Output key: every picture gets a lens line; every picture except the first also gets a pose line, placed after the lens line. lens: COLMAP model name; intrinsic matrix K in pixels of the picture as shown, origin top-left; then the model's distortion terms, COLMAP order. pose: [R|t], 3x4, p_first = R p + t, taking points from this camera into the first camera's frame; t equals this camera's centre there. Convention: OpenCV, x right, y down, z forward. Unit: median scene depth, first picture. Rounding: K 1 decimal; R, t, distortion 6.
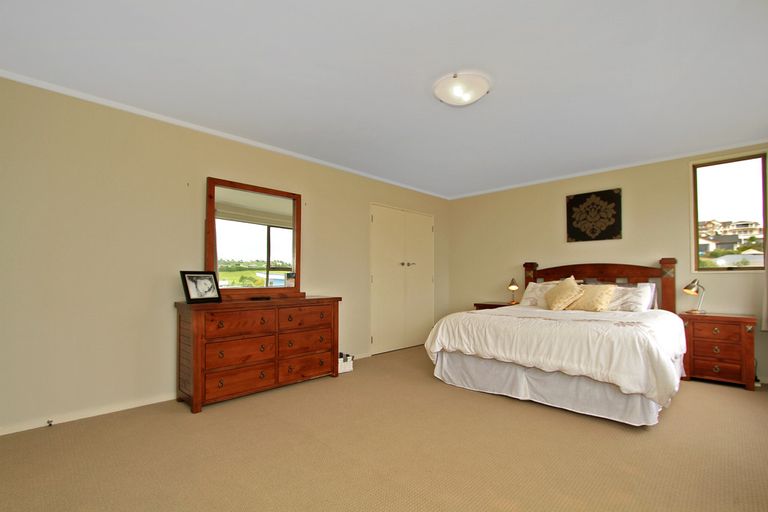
lens RADIAL K [[370.9, 0, 380.2], [0, 370.9, 260.4], [0, 0, 1]] dist [0.000471, 0.000080]
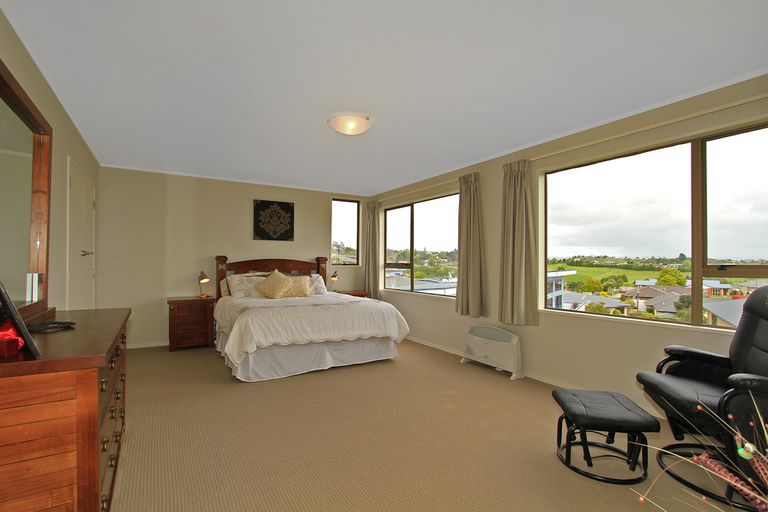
lens RADIAL K [[370.9, 0, 380.2], [0, 370.9, 260.4], [0, 0, 1]] dist [0.000471, 0.000080]
pose [[0.248197, 0.008322, 0.968674, -0.574866], [-0.050168, 0.998732, 0.004274, -0.010129], [-0.967410, -0.049657, 0.248299, 0.364835]]
